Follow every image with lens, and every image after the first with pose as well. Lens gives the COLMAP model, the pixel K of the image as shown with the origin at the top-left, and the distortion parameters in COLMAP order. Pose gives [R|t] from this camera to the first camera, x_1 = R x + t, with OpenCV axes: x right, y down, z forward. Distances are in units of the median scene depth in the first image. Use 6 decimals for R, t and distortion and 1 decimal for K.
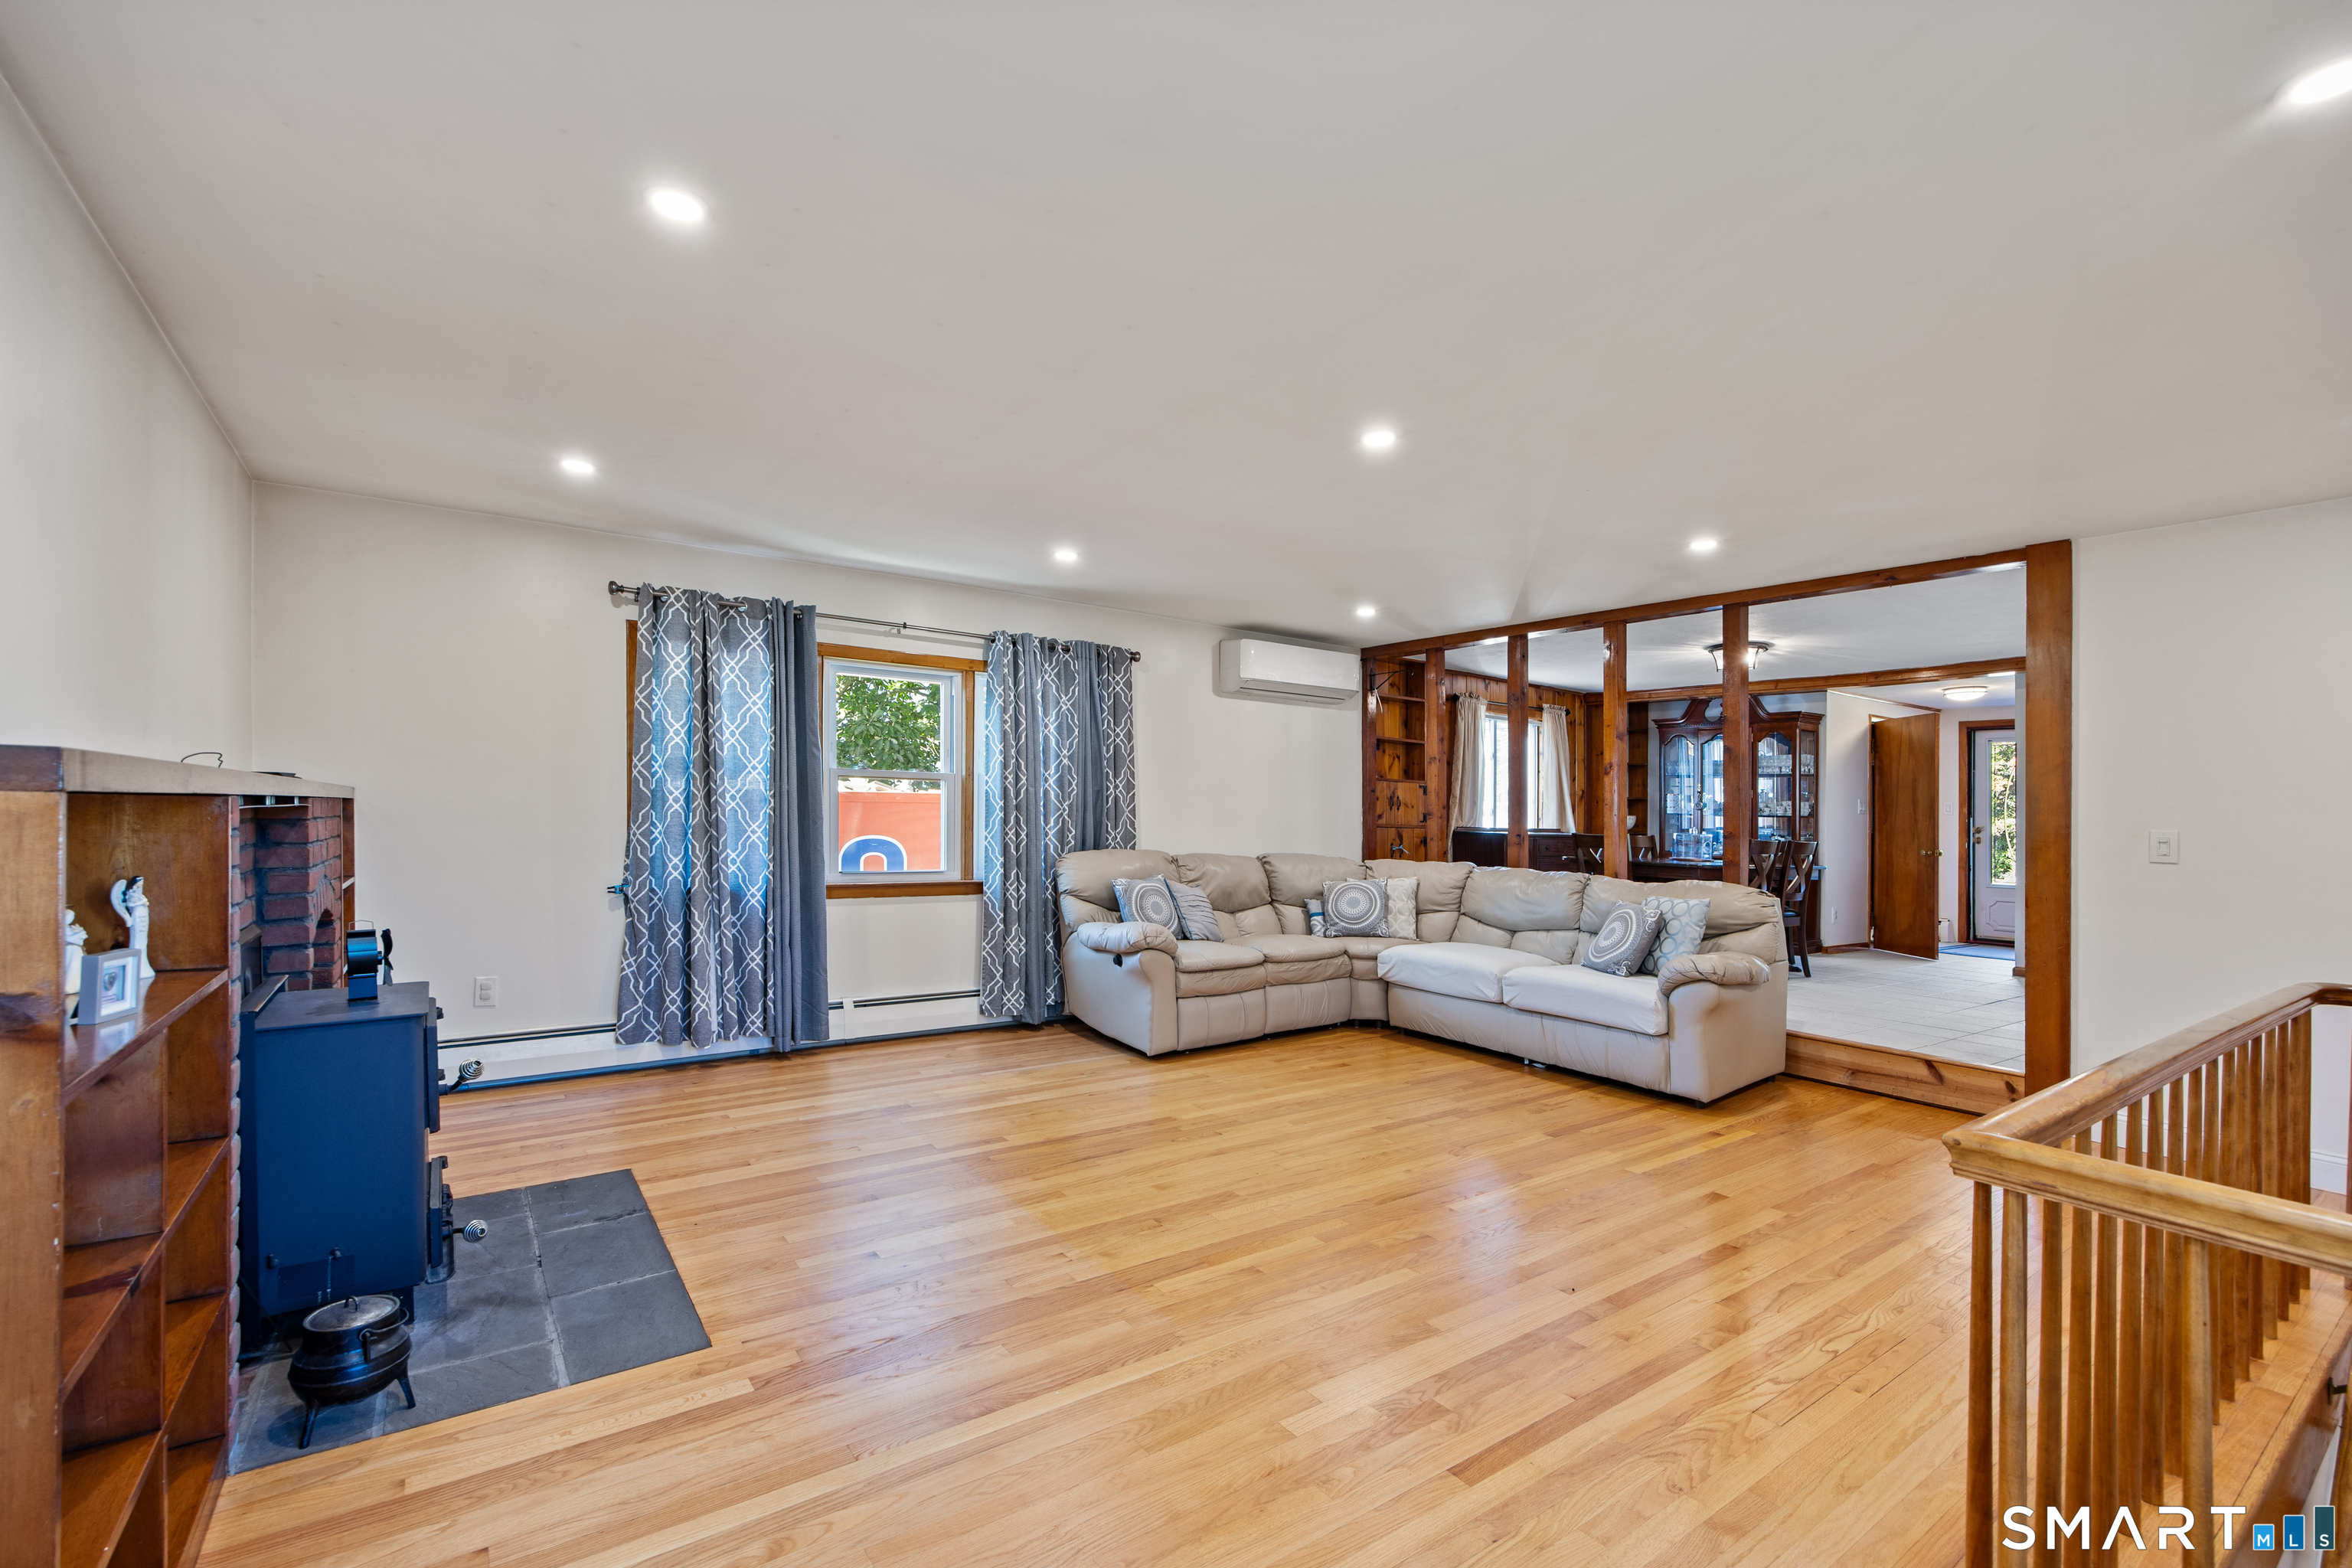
lens RADIAL K [[1031.8, 0, 1178.1], [0, 1031.8, 783.0], [0, 0, 1]] dist [-0.021278, 0.000786]
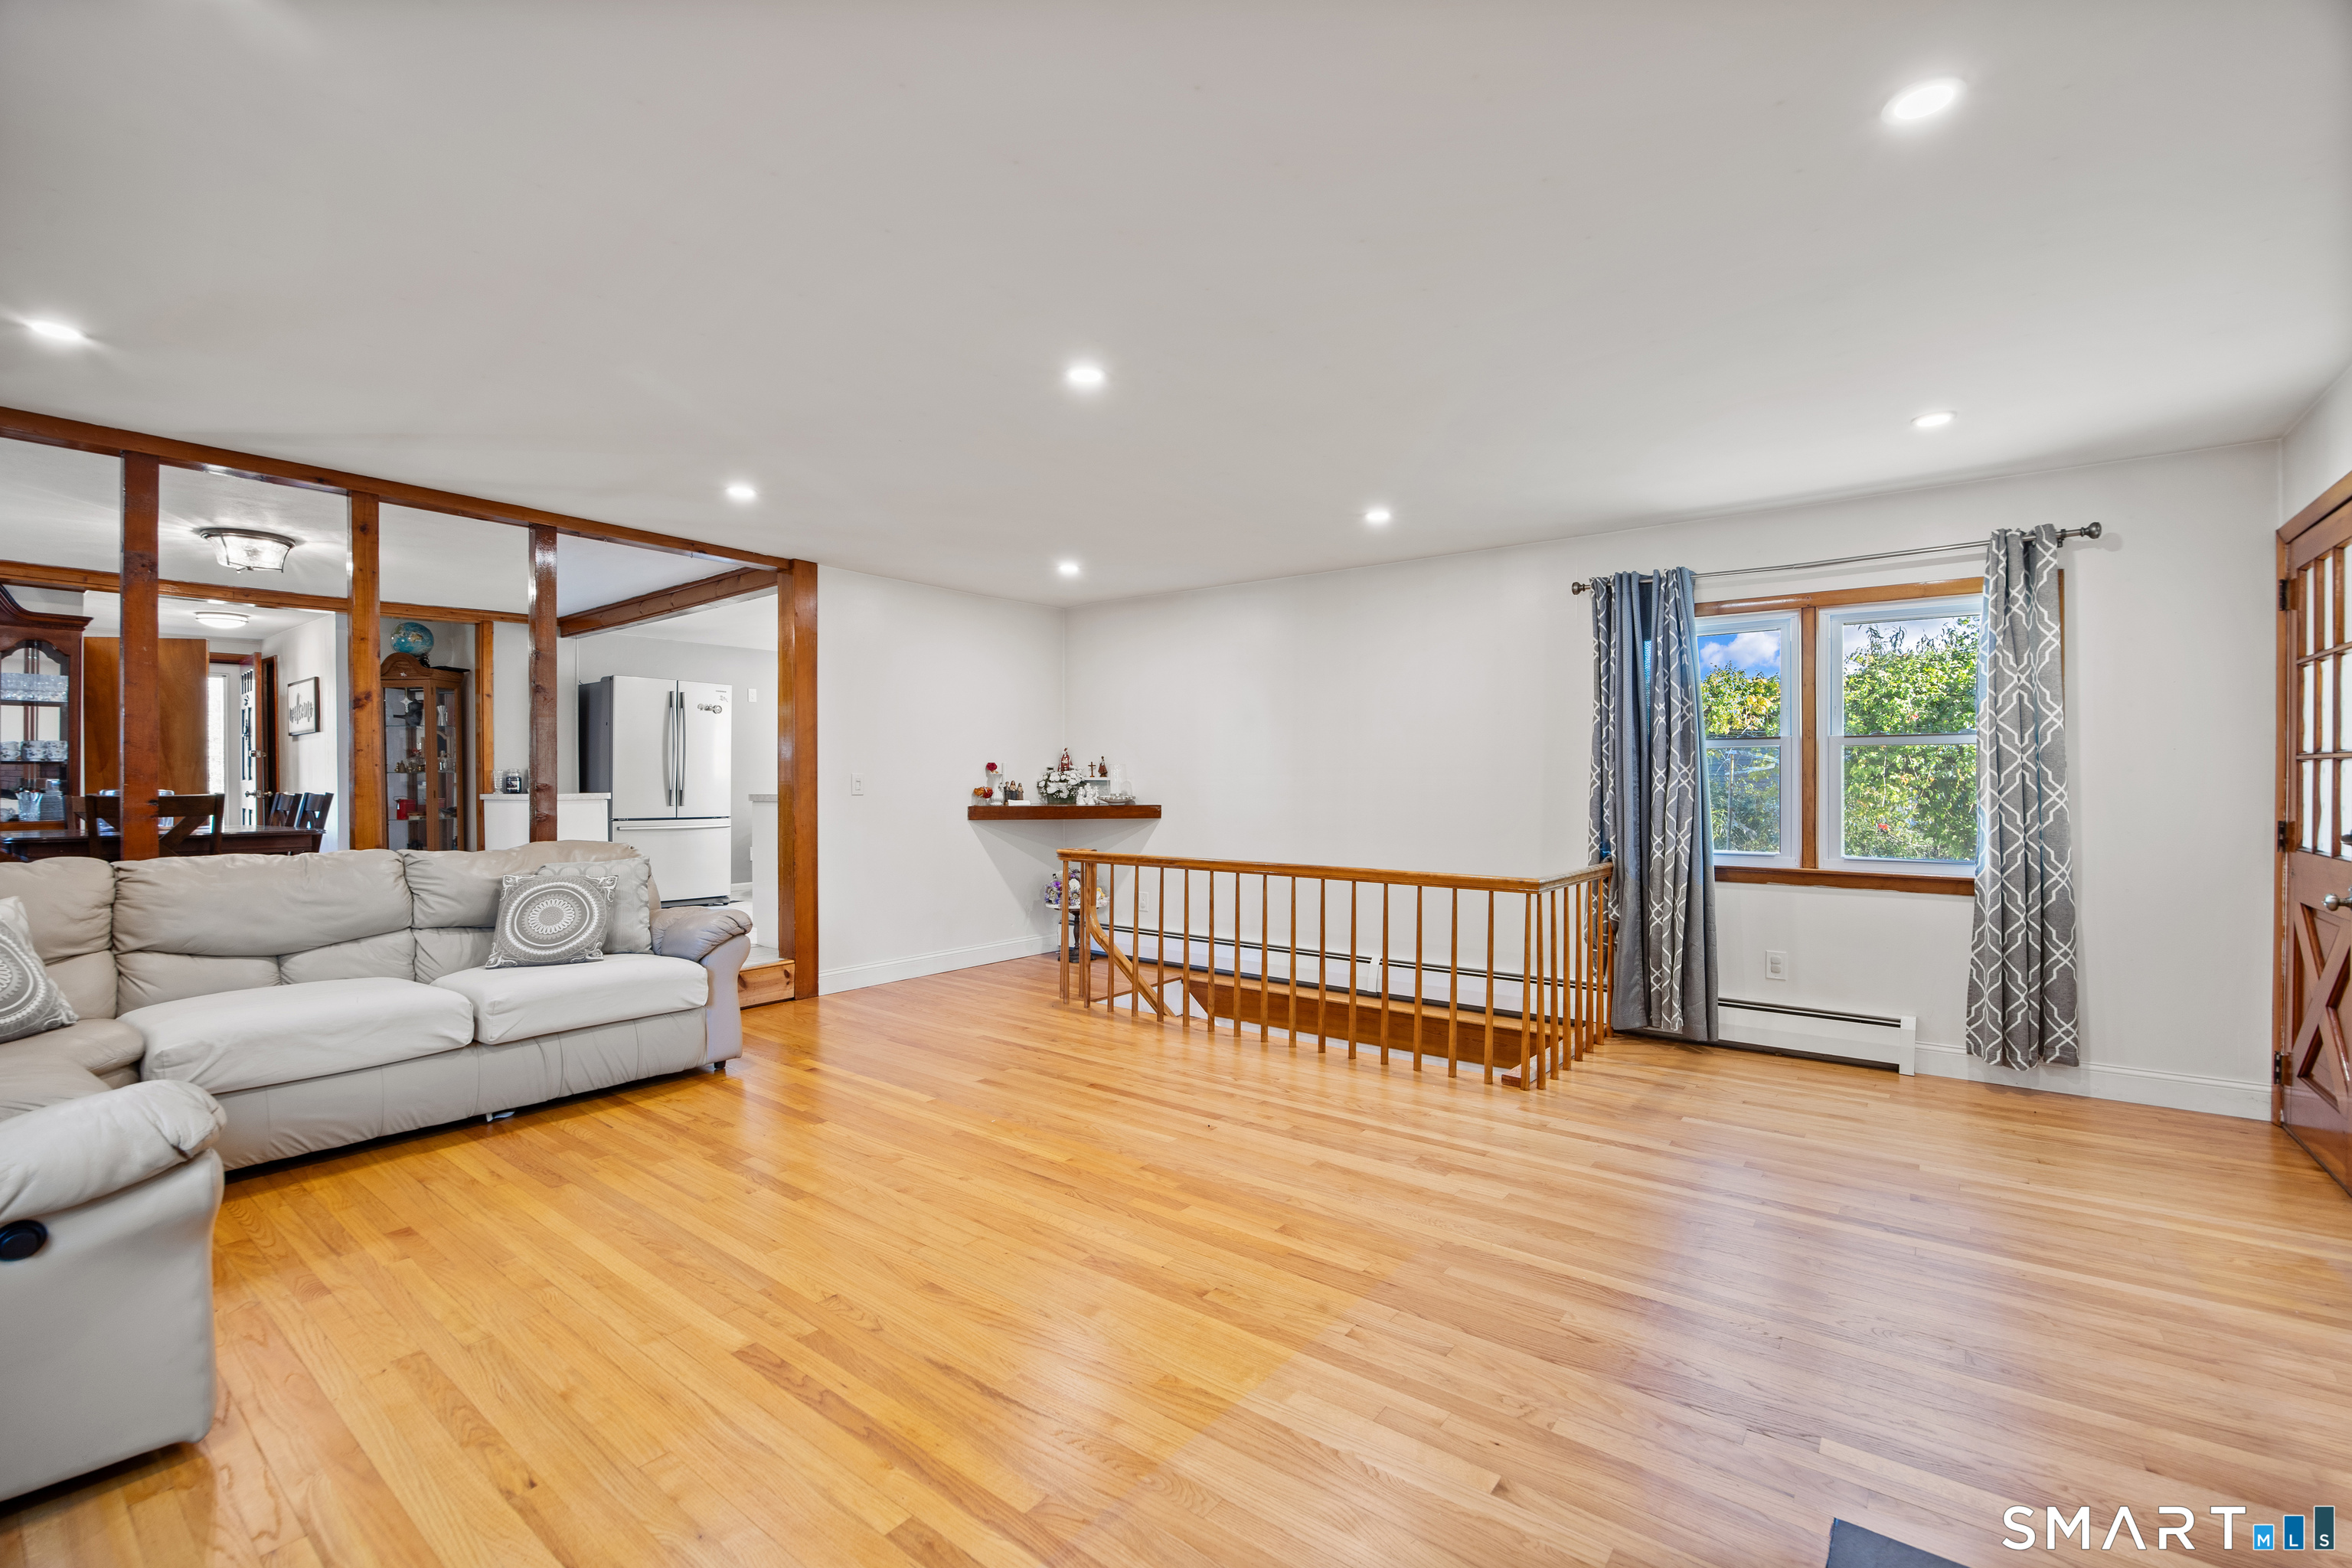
lens RADIAL K [[1031.8, 0, 1167.3], [0, 1031.8, 768.3], [0, 0, 1]] dist [-0.021278, 0.000786]
pose [[-0.299925, -0.015693, 0.953834, -0.505064], [-0.034070, 0.999403, 0.005730, 0.015564], [-0.953354, -0.030779, -0.300280, 0.857581]]
